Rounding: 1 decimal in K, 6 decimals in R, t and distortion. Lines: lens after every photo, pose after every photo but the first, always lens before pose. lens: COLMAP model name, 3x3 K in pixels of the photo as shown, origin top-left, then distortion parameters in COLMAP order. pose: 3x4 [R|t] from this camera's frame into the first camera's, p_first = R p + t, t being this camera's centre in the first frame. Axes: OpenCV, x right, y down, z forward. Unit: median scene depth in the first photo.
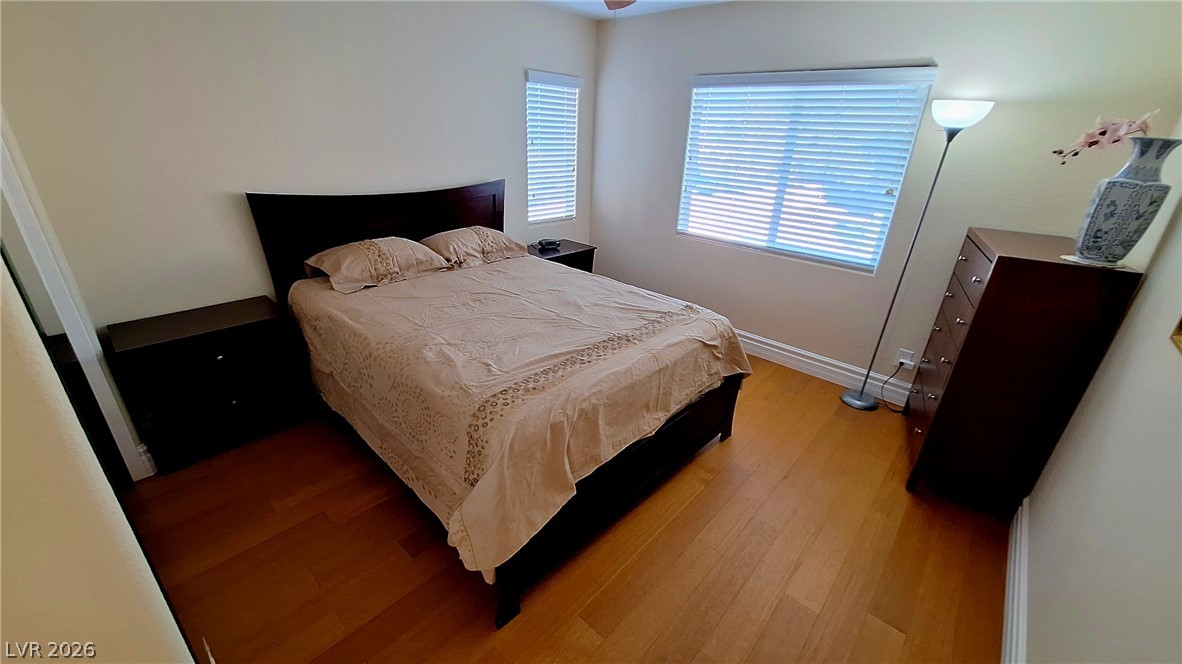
lens RADIAL K [[466.7, 0, 588.6], [0, 466.7, 334.4], [0, 0, 1]] dist [-0.002323, -0.000101]
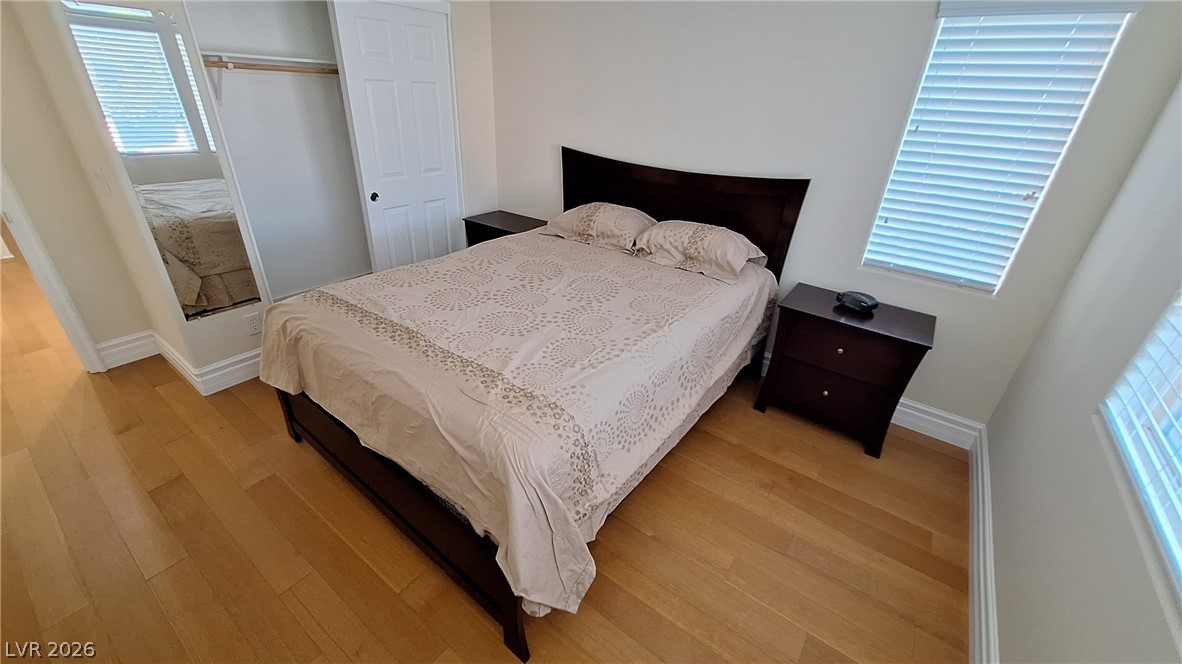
lens RADIAL K [[466.7, 0, 588.3], [0, 466.7, 335.5], [0, 0, 1]] dist [-0.002323, -0.000101]
pose [[0.088739, 0.433513, -0.896767, 0.561005], [-0.433884, 0.827237, 0.356966, -0.284857], [0.896588, 0.357416, 0.261503, 0.711085]]
